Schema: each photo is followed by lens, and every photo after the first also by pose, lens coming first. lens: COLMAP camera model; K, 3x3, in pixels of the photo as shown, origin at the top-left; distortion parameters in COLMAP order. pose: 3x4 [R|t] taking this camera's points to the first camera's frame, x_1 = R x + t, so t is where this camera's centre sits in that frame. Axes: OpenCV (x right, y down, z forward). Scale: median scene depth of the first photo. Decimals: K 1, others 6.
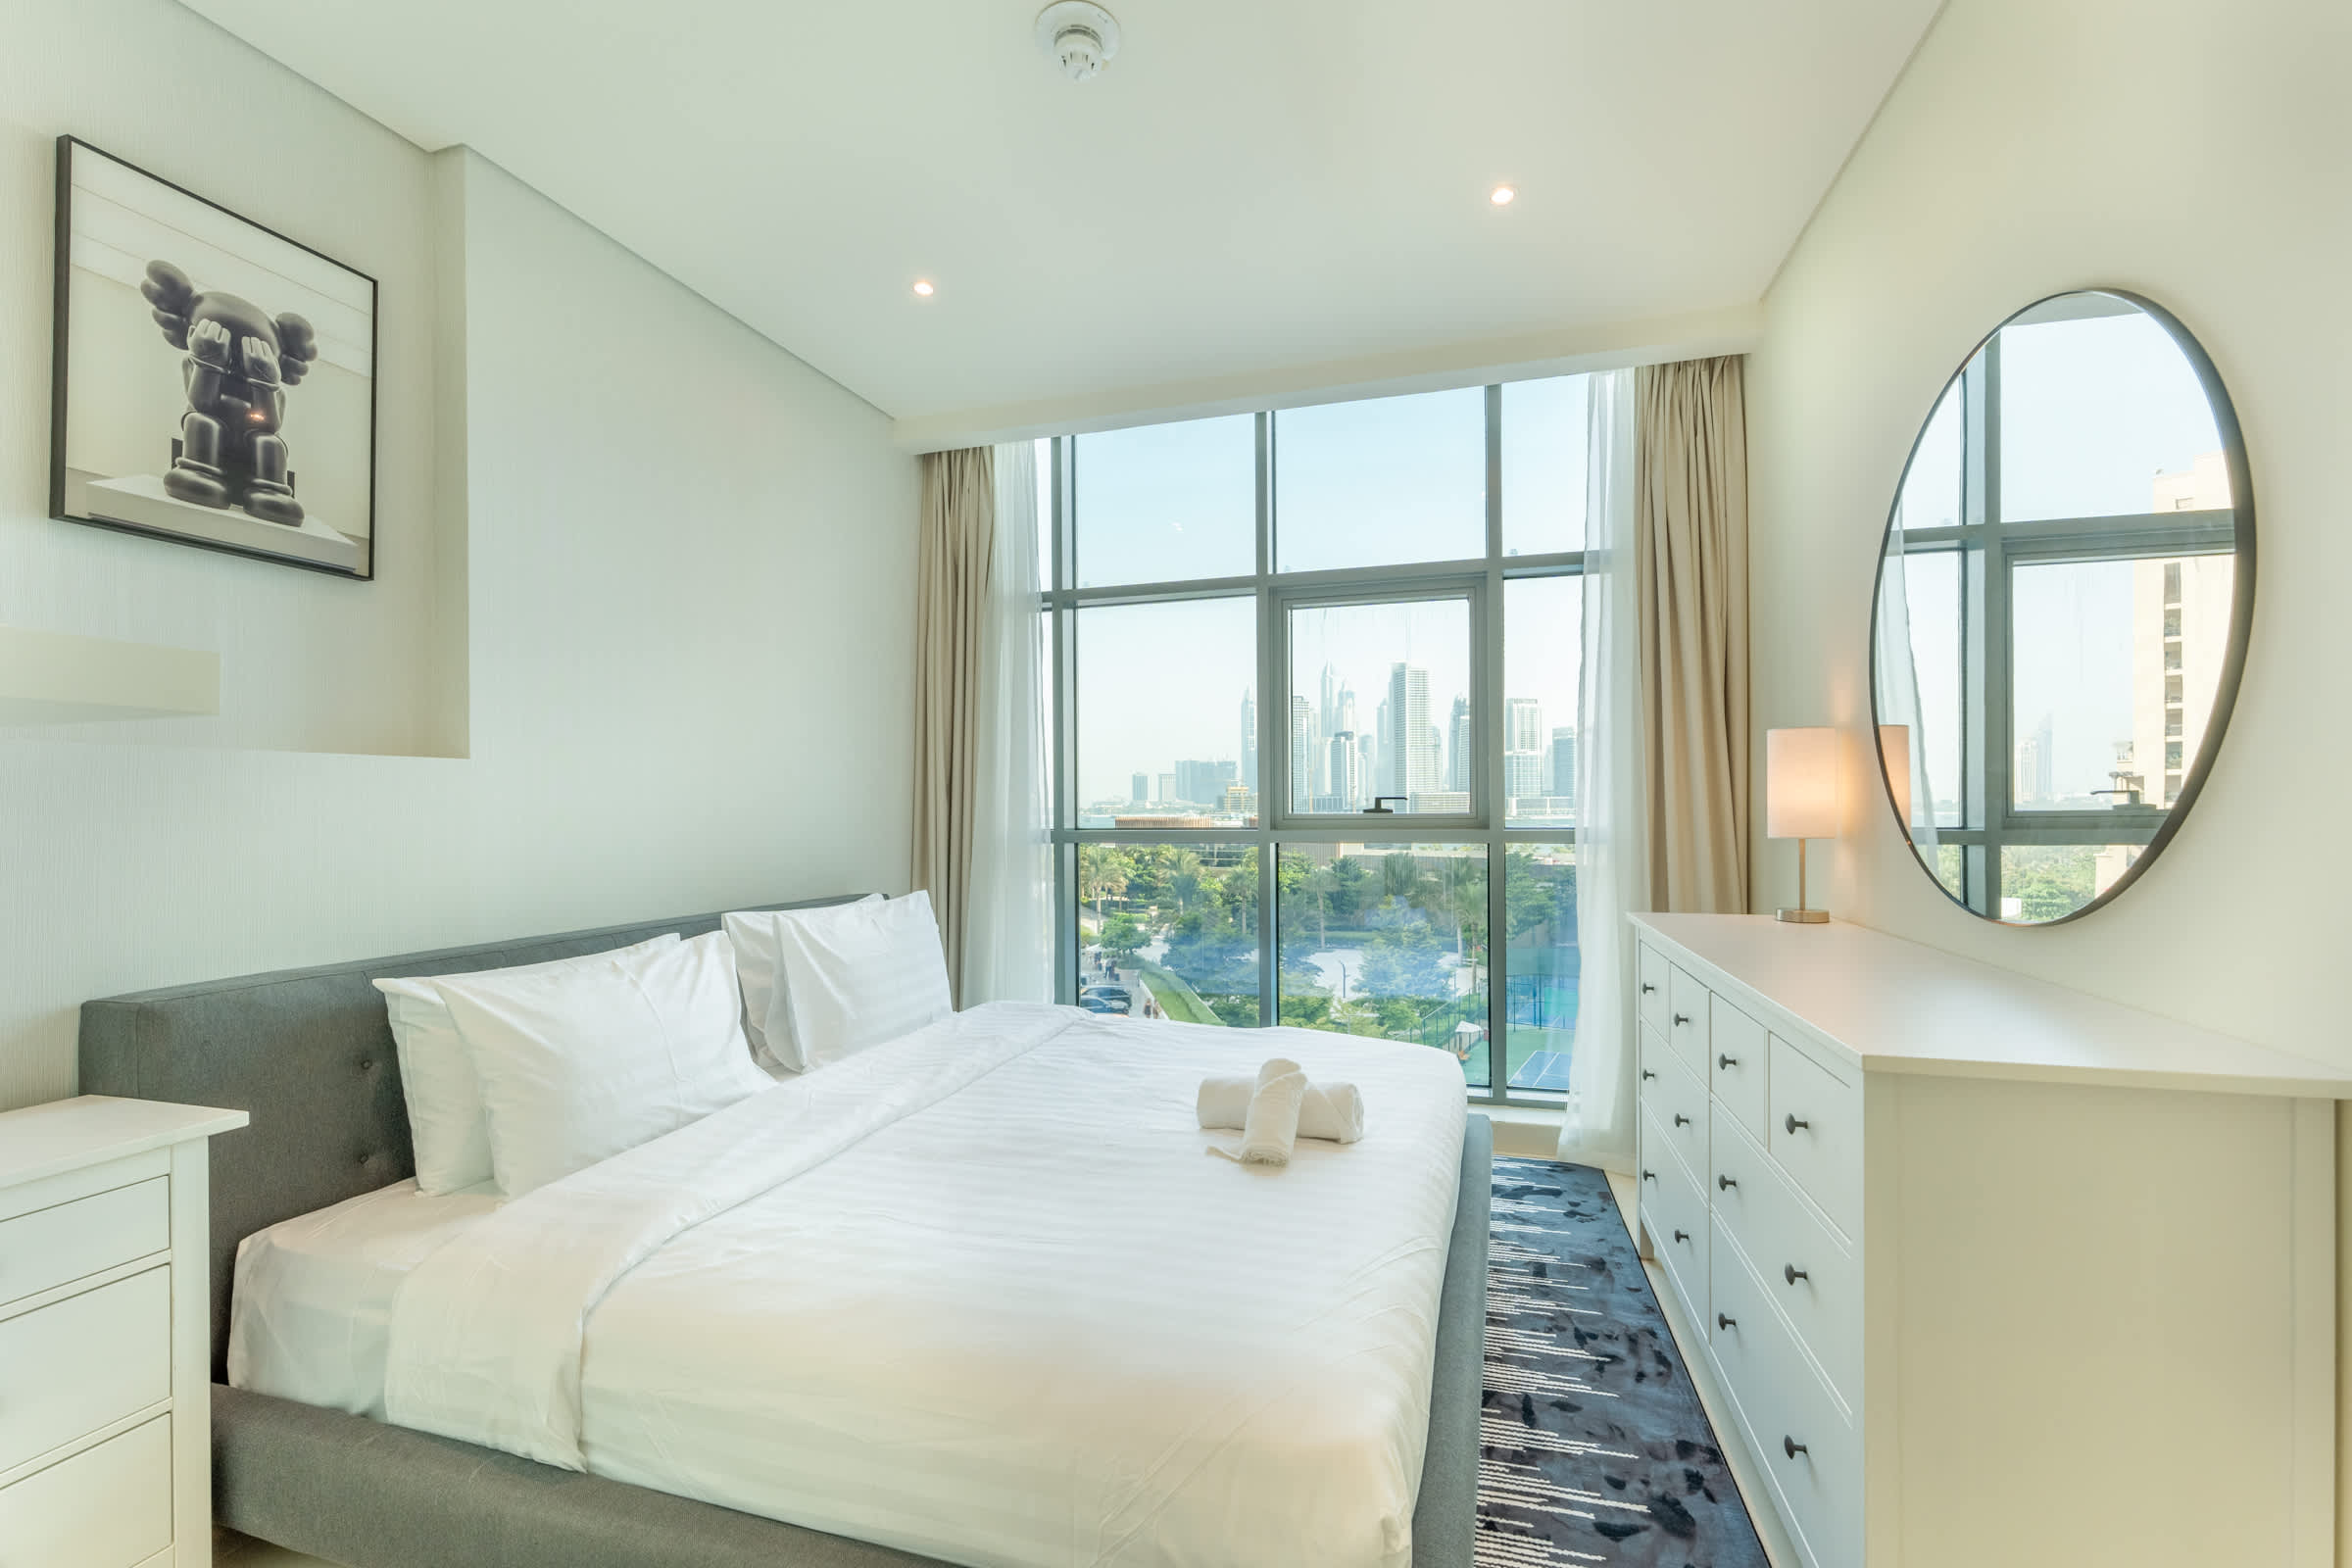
lens RADIAL K [[874.1, 0, 1169.4], [0, 874.1, 800.3], [0, 0, 1]] dist [0.000389, -0.000084]
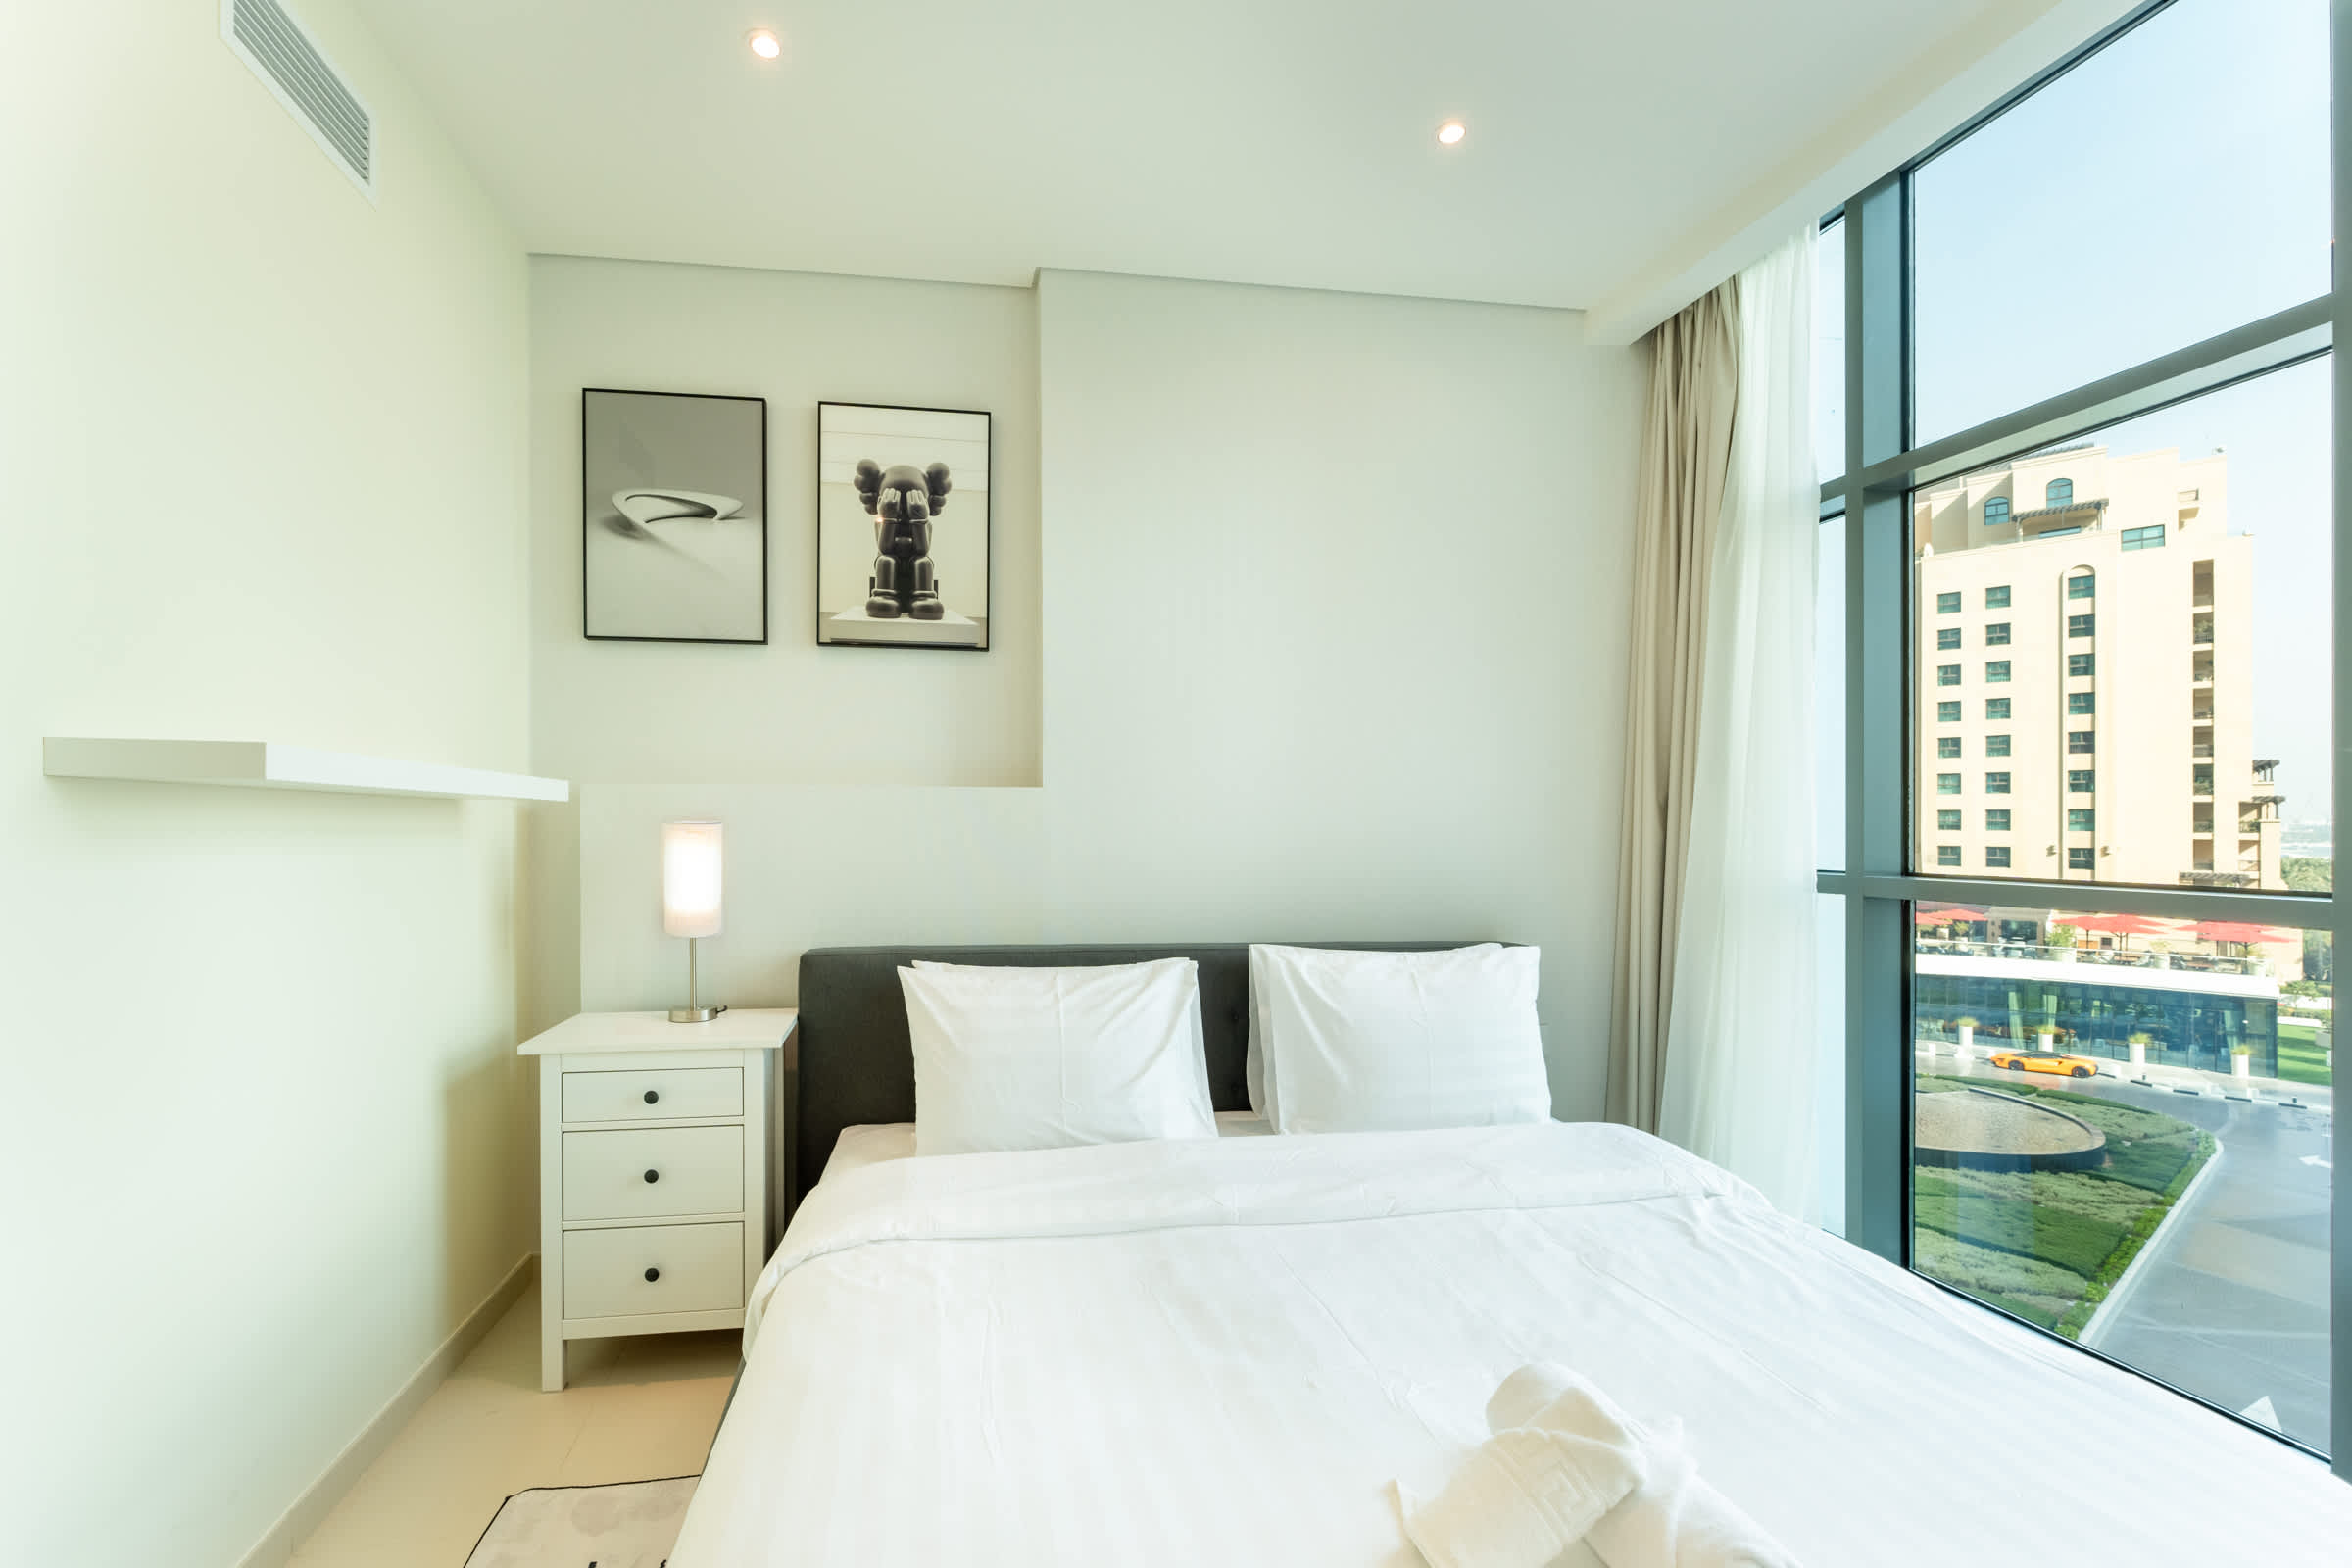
lens RADIAL K [[946.5, 0, 1149.7], [0, 946.5, 827.2], [0, 0, 1]] dist [0.001939, 0.000144]
pose [[0.479669, 0.008945, -0.877404, 0.456608], [-0.000150, 0.999949, 0.010112, -0.006763], [0.877450, -0.004719, 0.479646, 0.593568]]
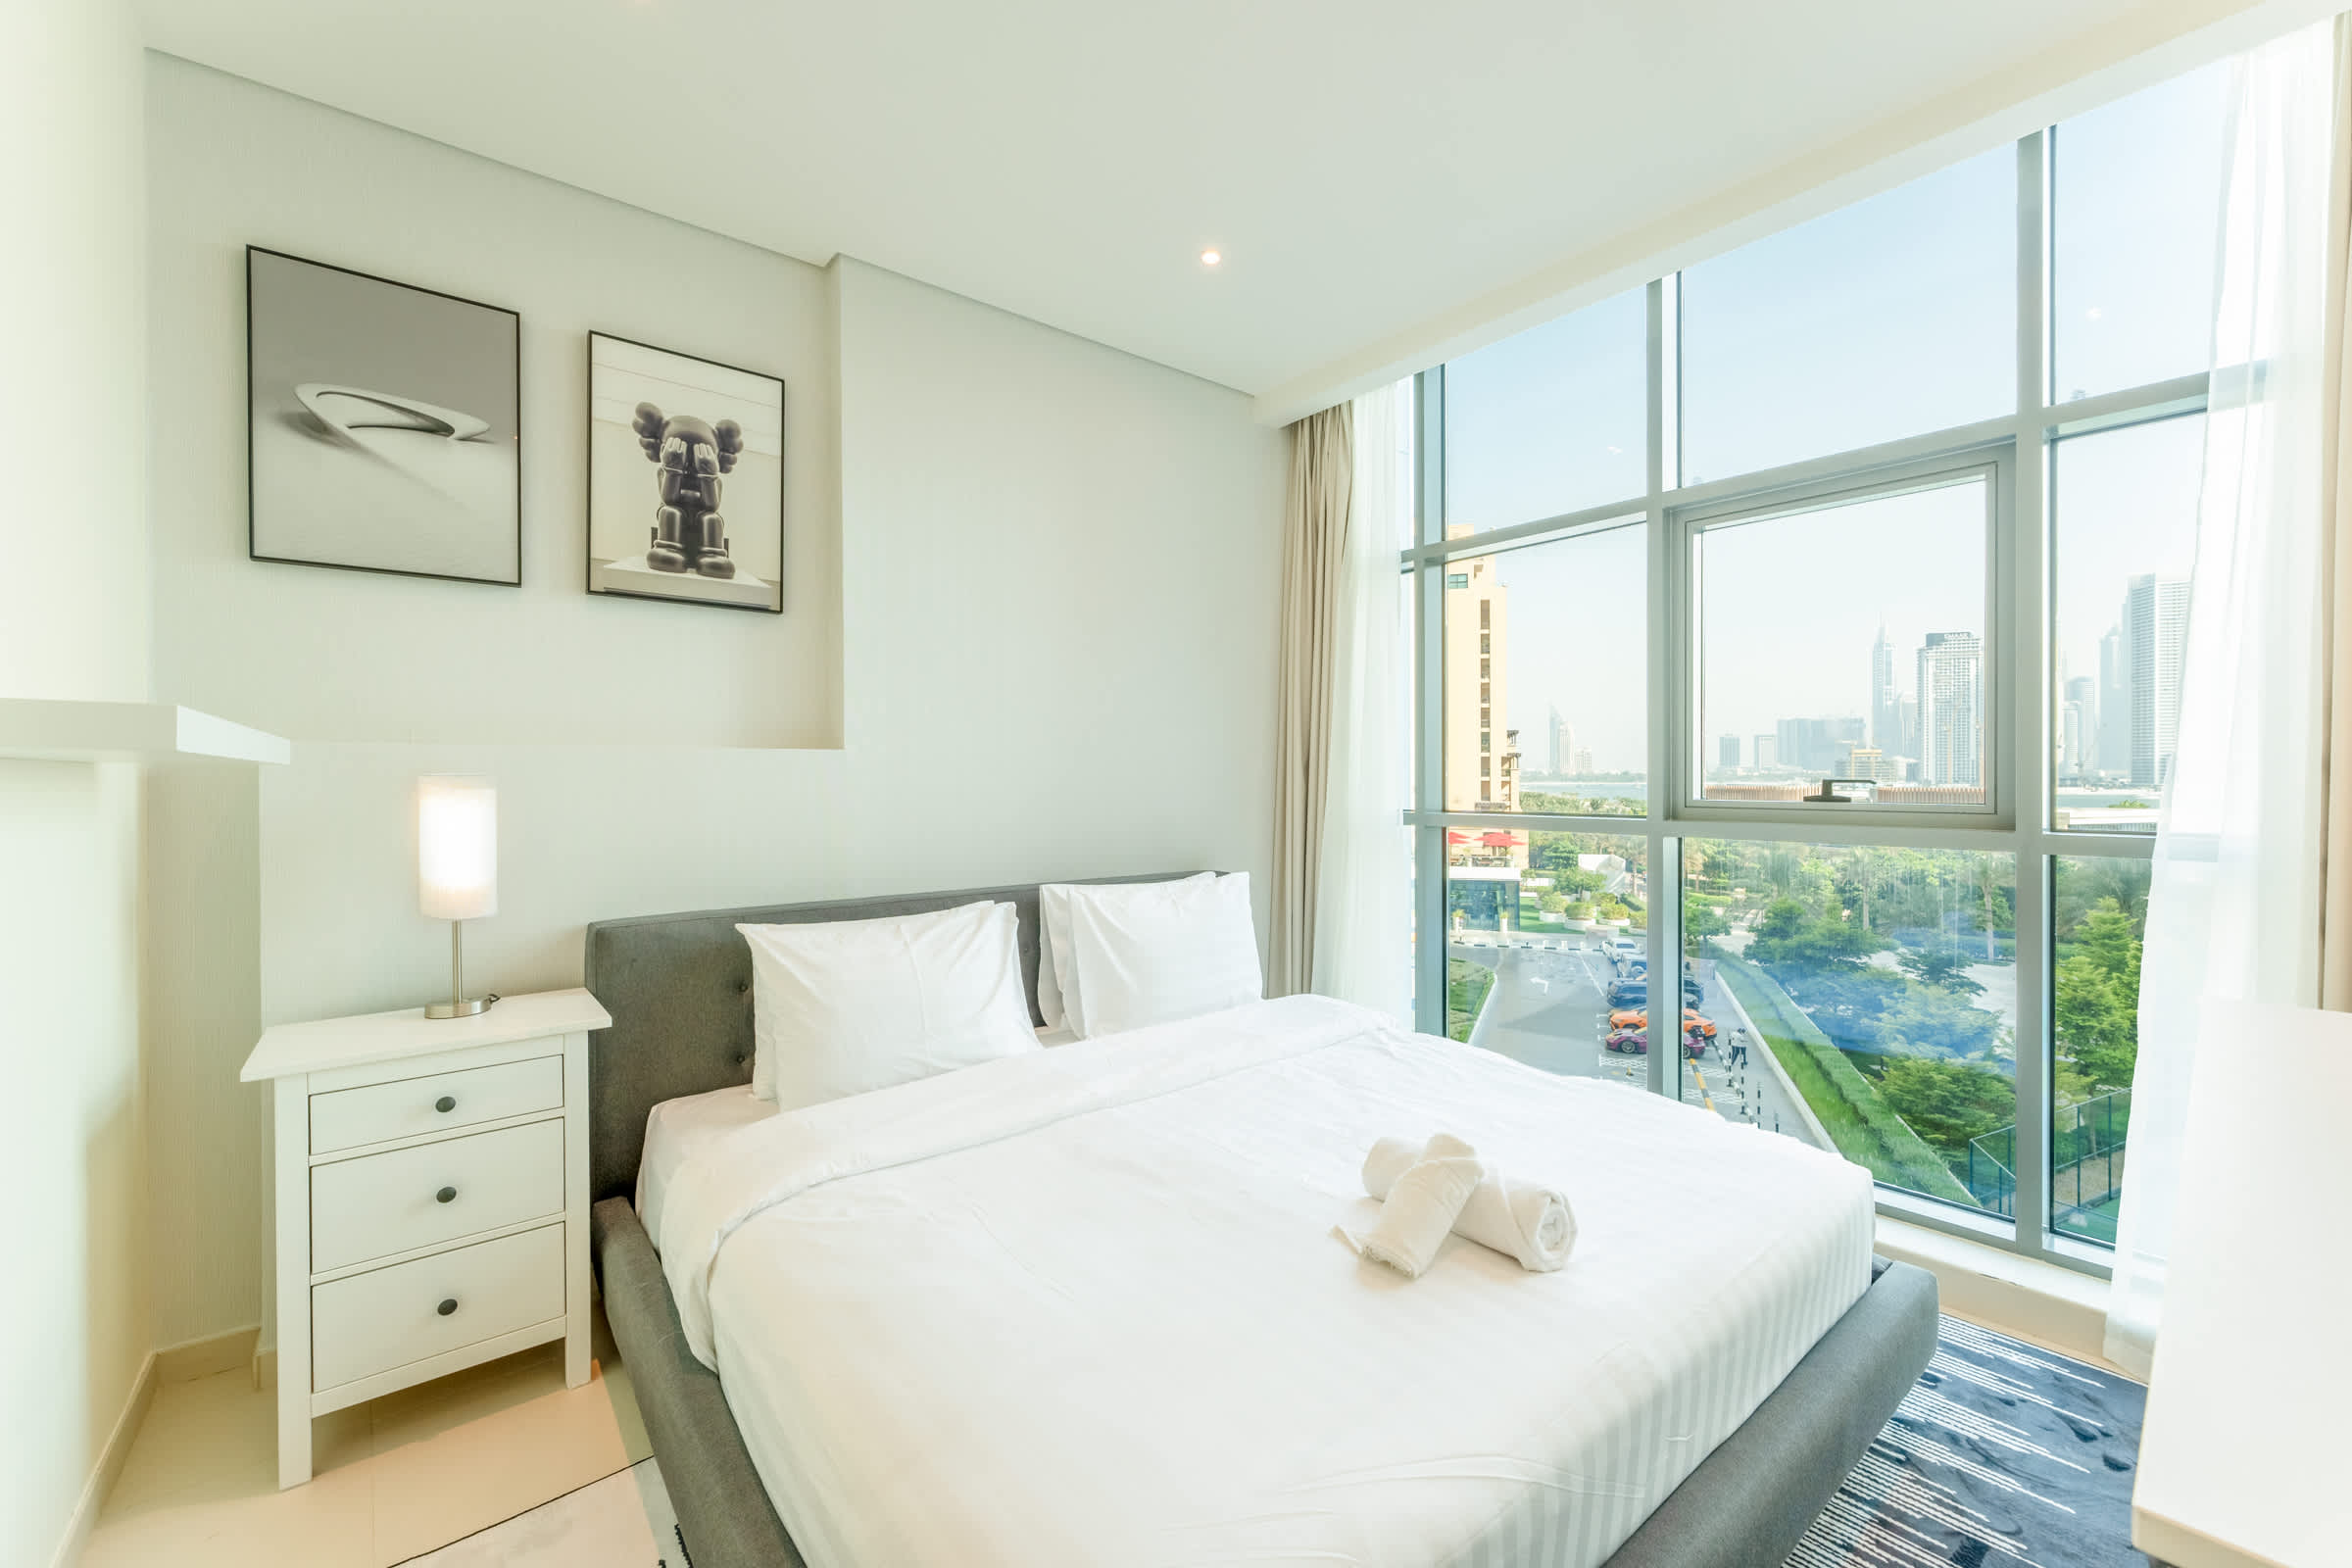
lens RADIAL K [[877.9, 0, 1202.1], [0, 877.9, 777.2], [0, 0, 1]] dist [0.000564, 0.000034]
pose [[0.856413, 0.006077, -0.516256, 0.323603], [0.000079, 0.999929, 0.011902, -0.026063], [0.516292, -0.010234, 0.856352, 0.223125]]
